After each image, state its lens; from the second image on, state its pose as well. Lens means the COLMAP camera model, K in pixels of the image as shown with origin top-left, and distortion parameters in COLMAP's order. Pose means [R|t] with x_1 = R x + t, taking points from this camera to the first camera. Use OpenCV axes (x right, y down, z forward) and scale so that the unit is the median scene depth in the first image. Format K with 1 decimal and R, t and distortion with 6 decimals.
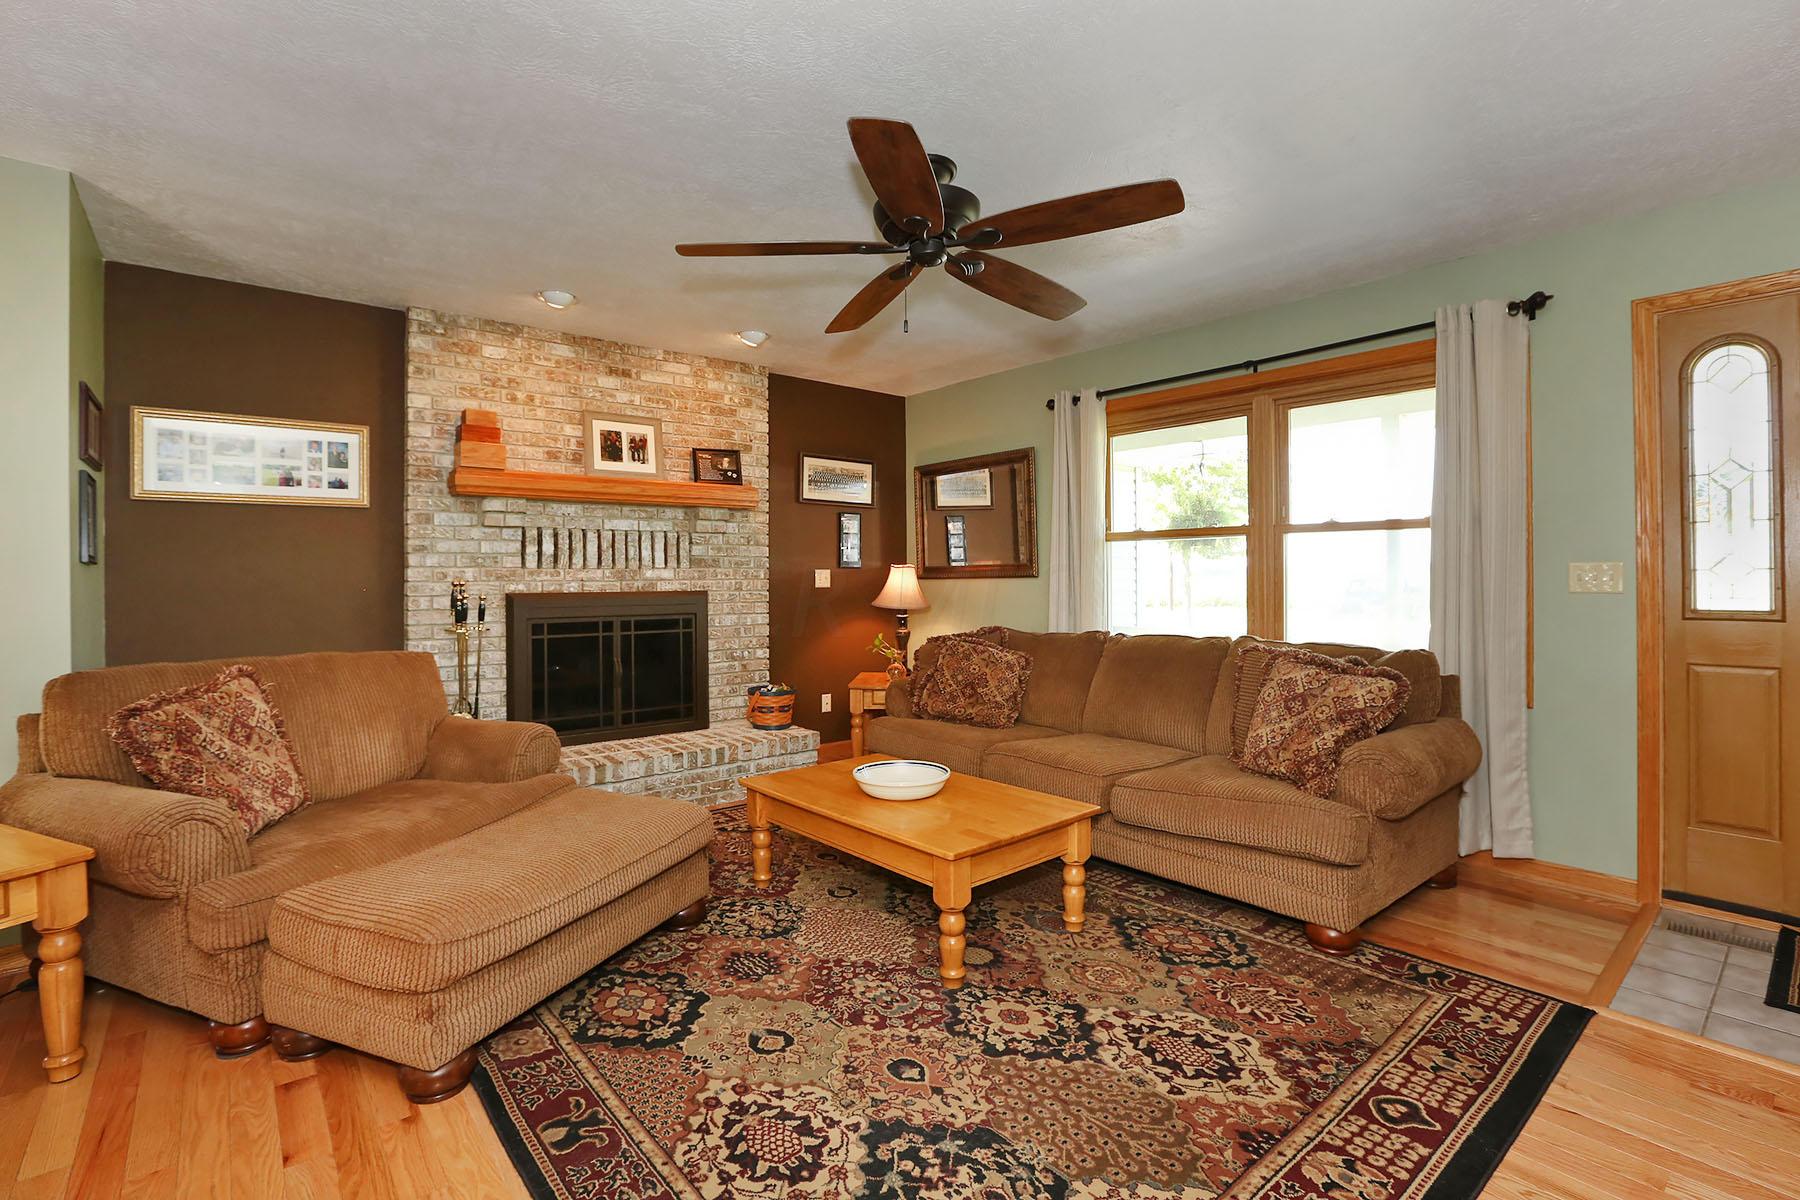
lens RADIAL K [[830.4, 0, 898.8], [0, 830.4, 574.8], [0, 0, 1]] dist [-0.069907, 0.032778]
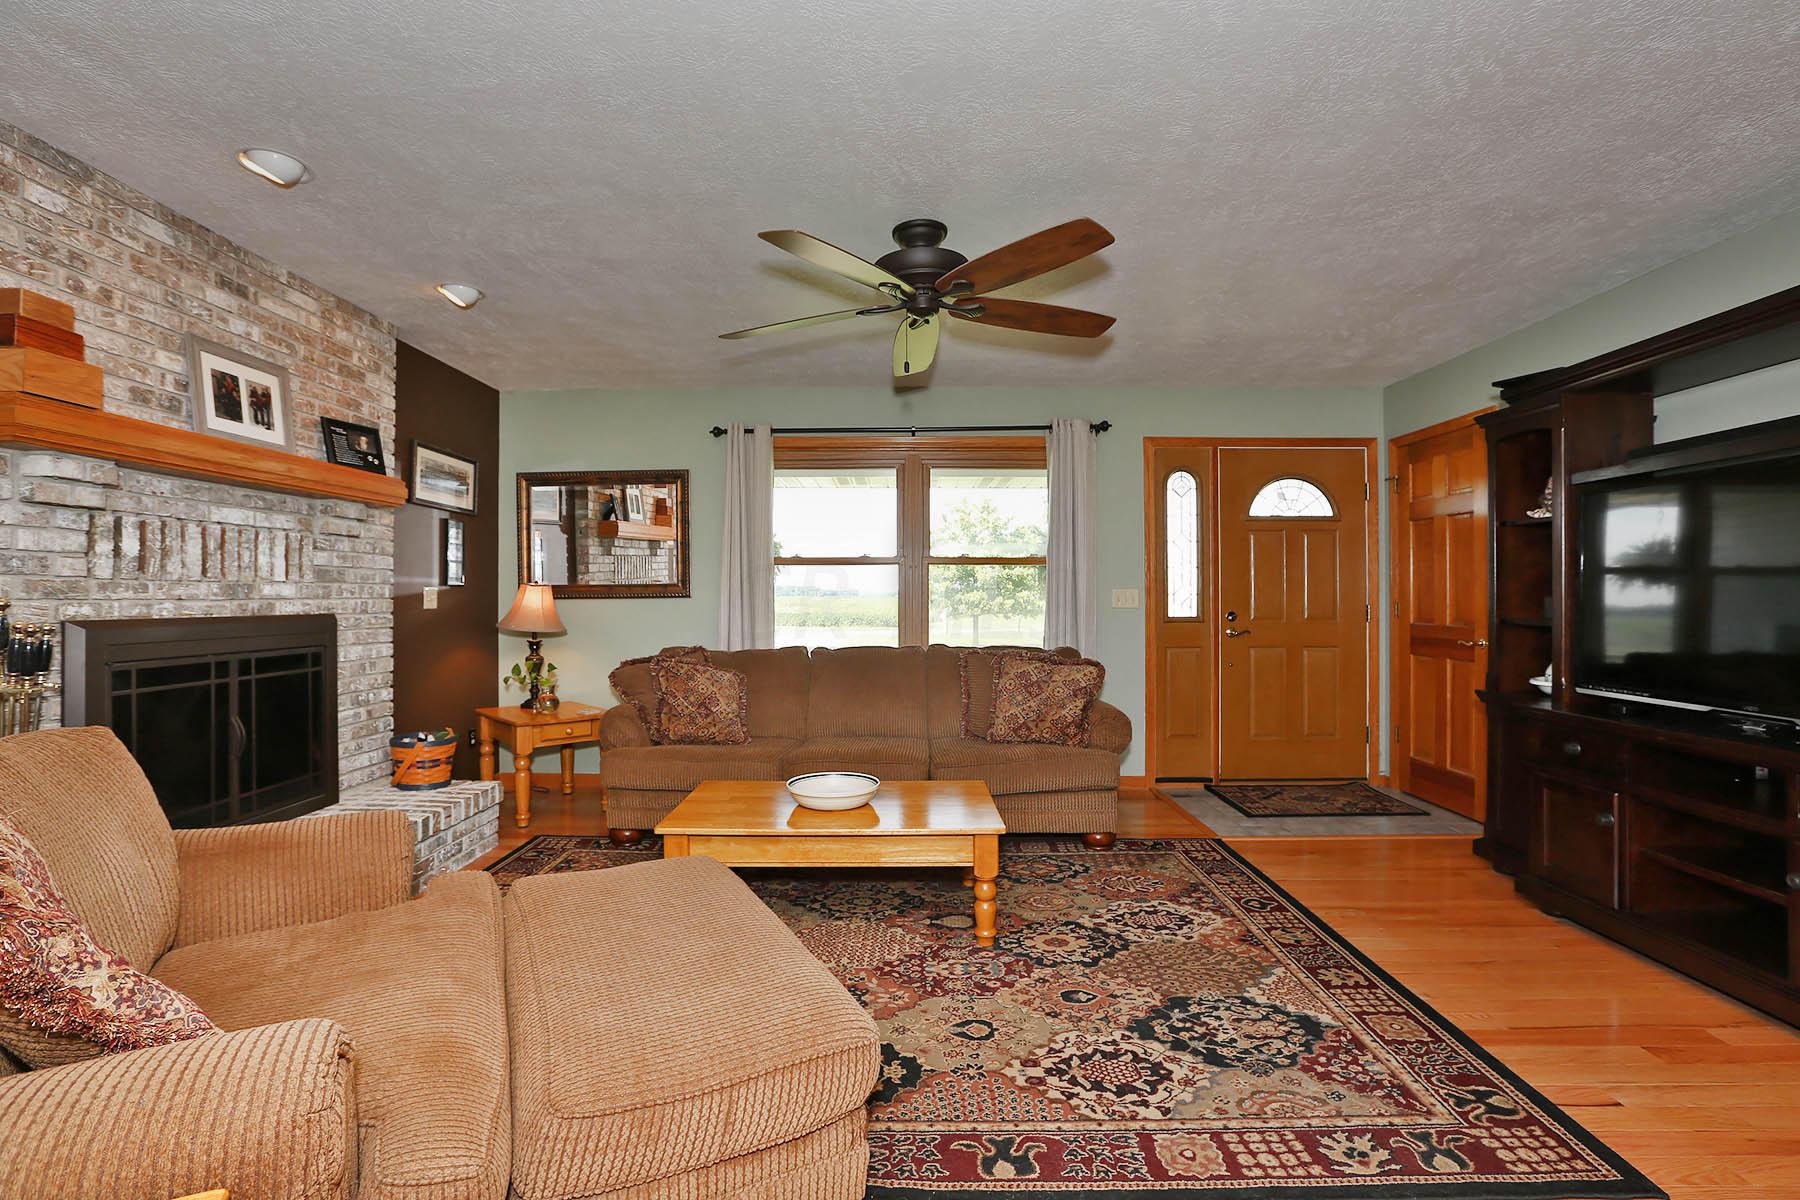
lens RADIAL K [[803.8, 0, 899.6], [0, 803.8, 592.9], [0, 0, 1]] dist [-0.054322, 0.016048]
pose [[0.653392, 0.009028, 0.756966, -0.506585], [-0.004952, 0.999958, -0.007651, 0.004124], [-0.757004, 0.001250, 0.653409, 0.197145]]
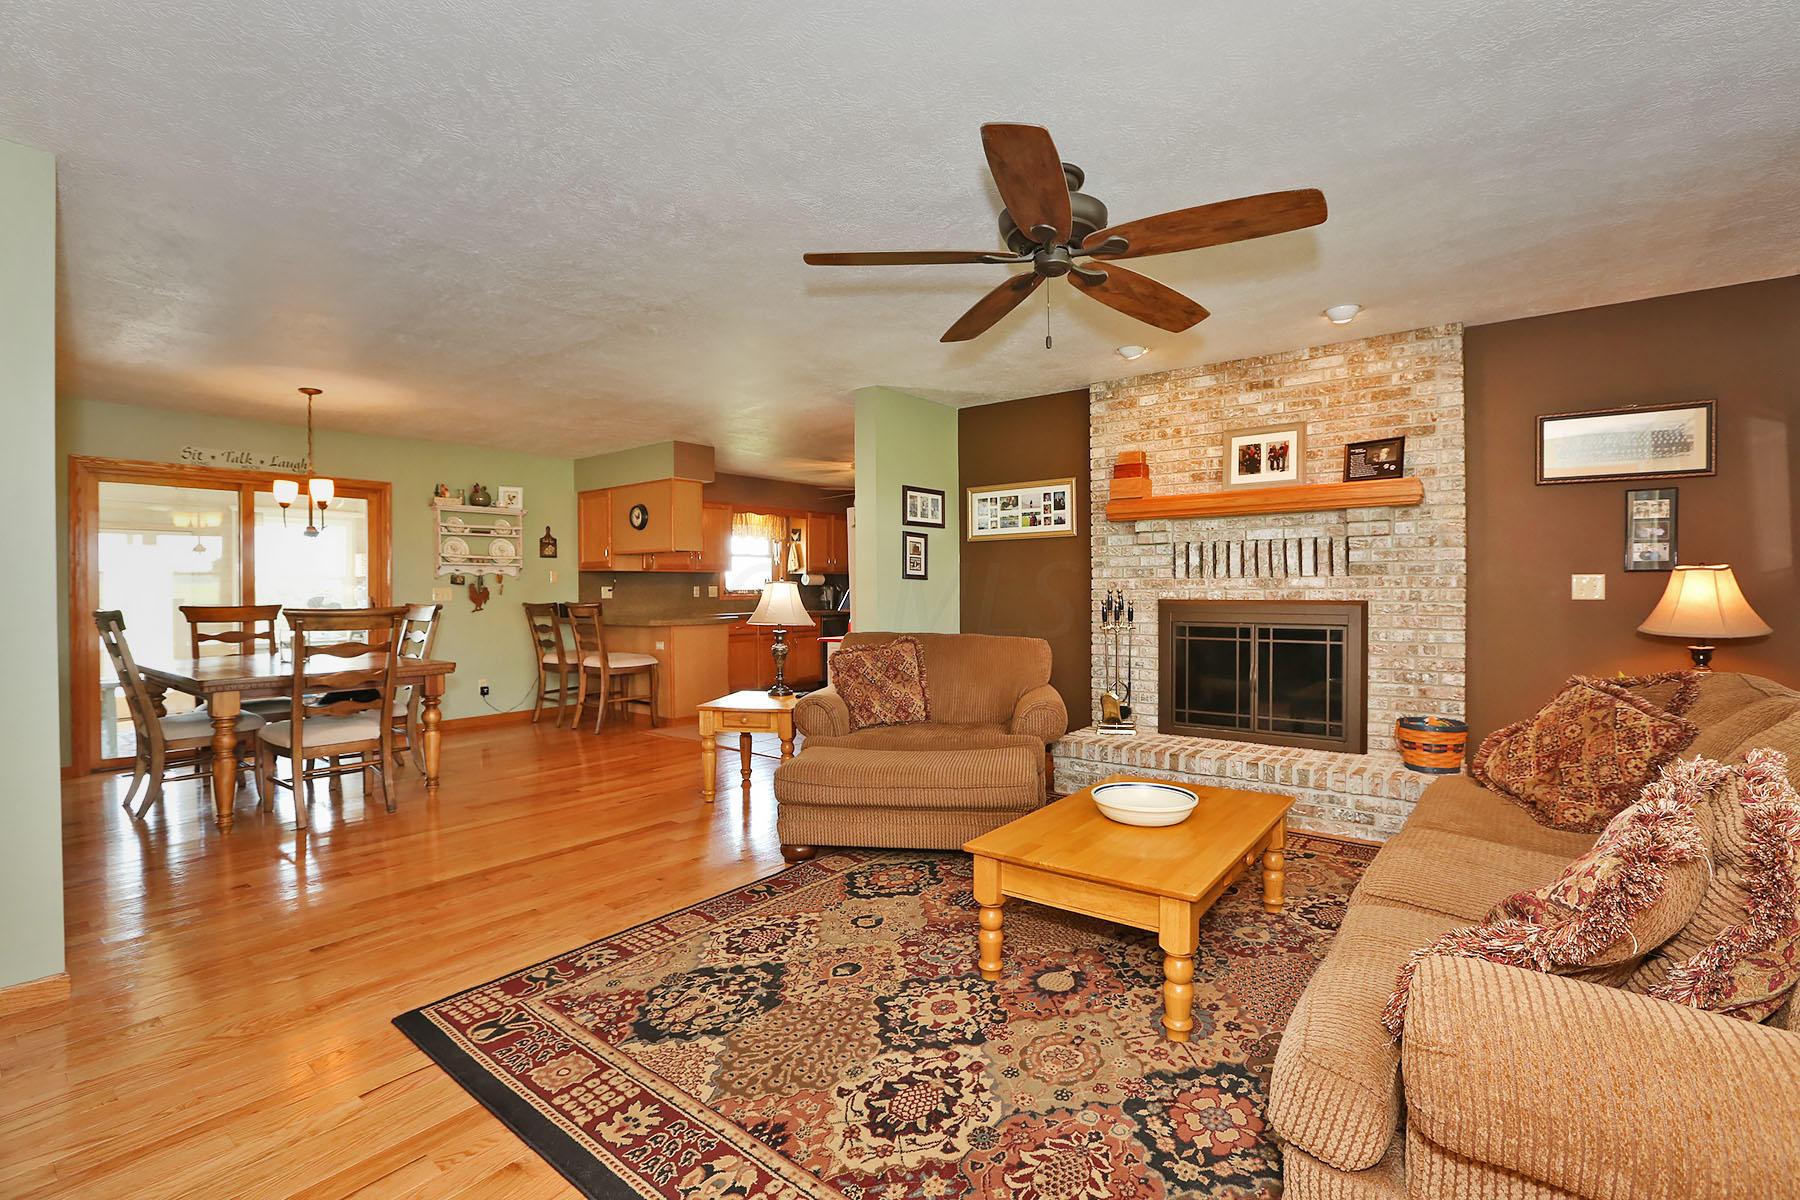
lens RADIAL K [[811.2, 0, 893.3], [0, 811.2, 589.6], [0, 0, 1]] dist [-0.066616, 0.029981]
pose [[0.197259, 0.006540, -0.980330, 0.599381], [0.007209, 0.999941, 0.008122, -0.003920], [0.980325, -0.008669, 0.197201, 0.387928]]
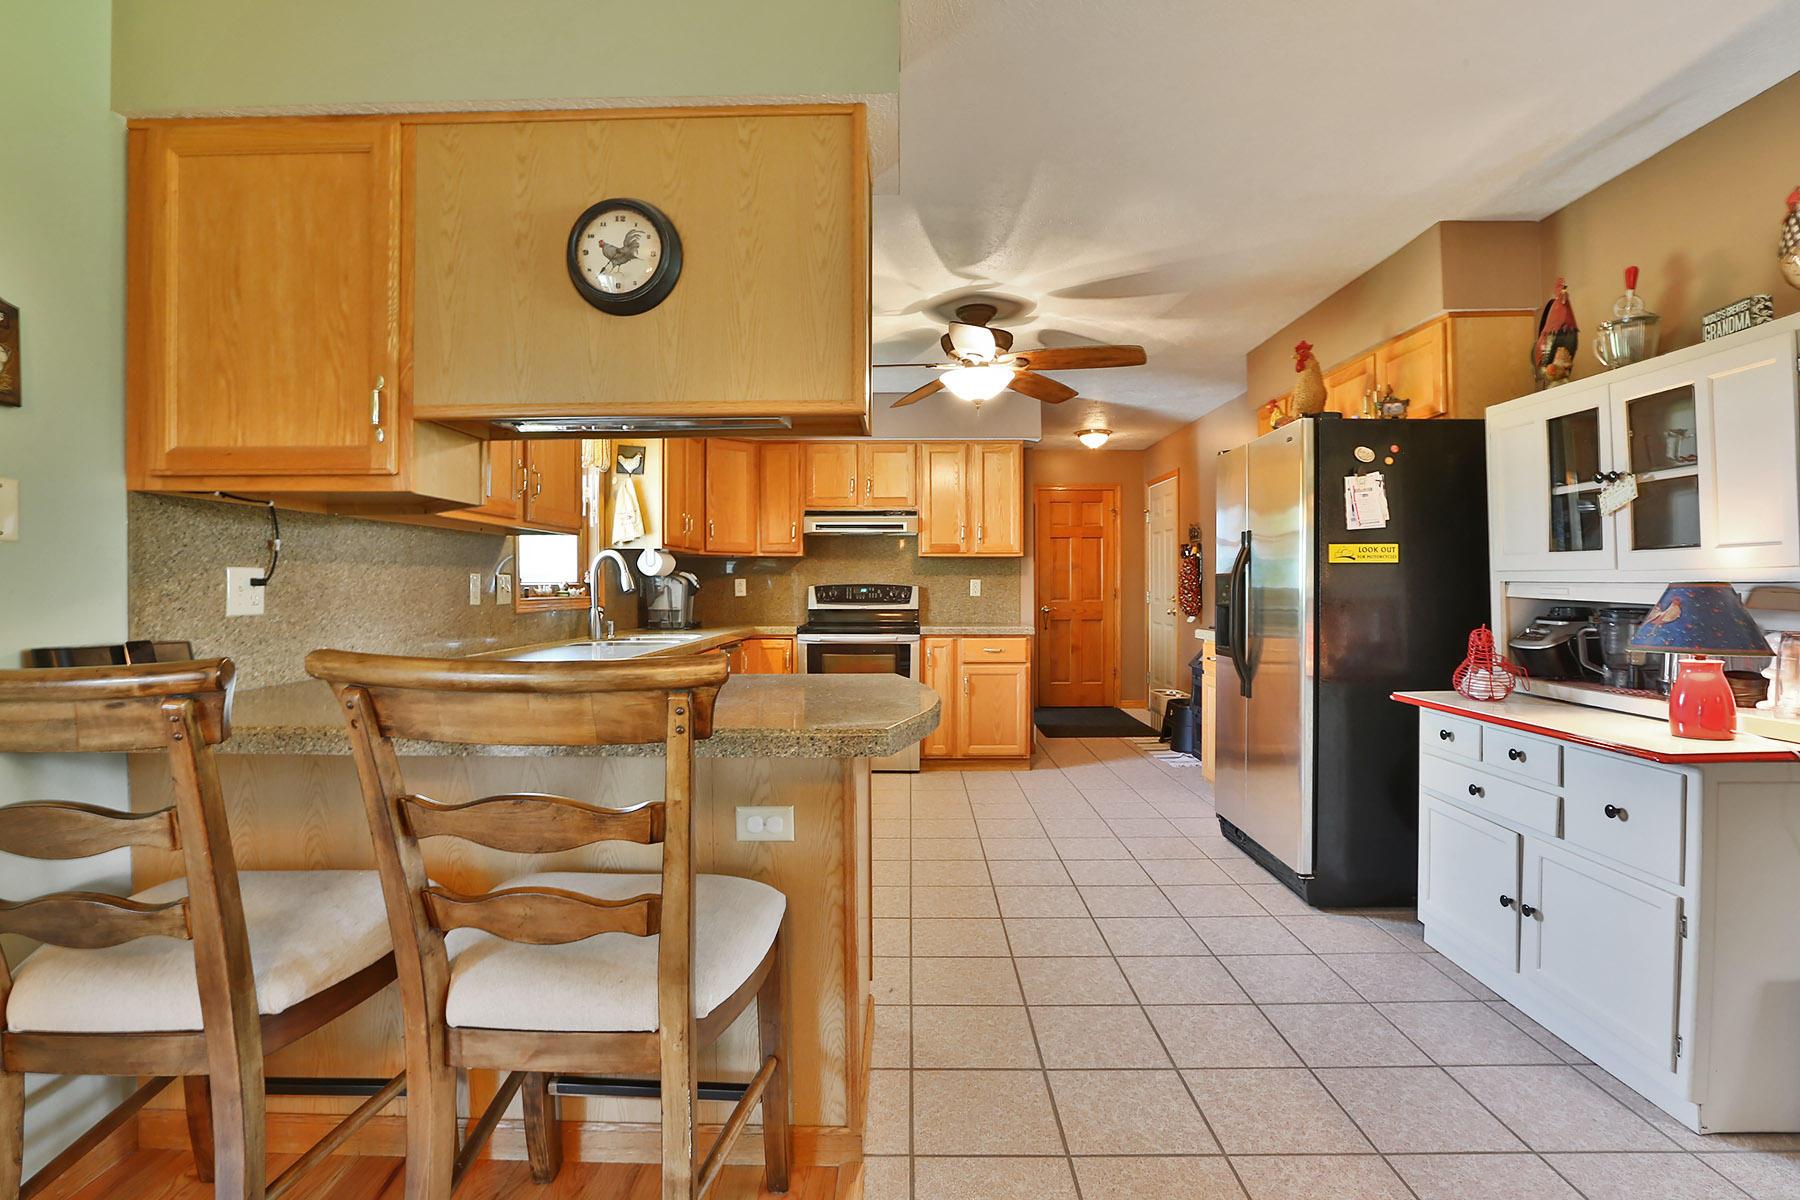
lens RADIAL K [[860.9, 0, 895.9], [0, 860.9, 590.3], [0, 0, 1]] dist [-0.071853, 0.033390]
pose [[0.750356, 0.007995, -0.660986, -0.868834], [-0.001220, 0.999942, 0.010711, 0.008152], [0.661033, -0.007231, 0.750322, -0.035993]]
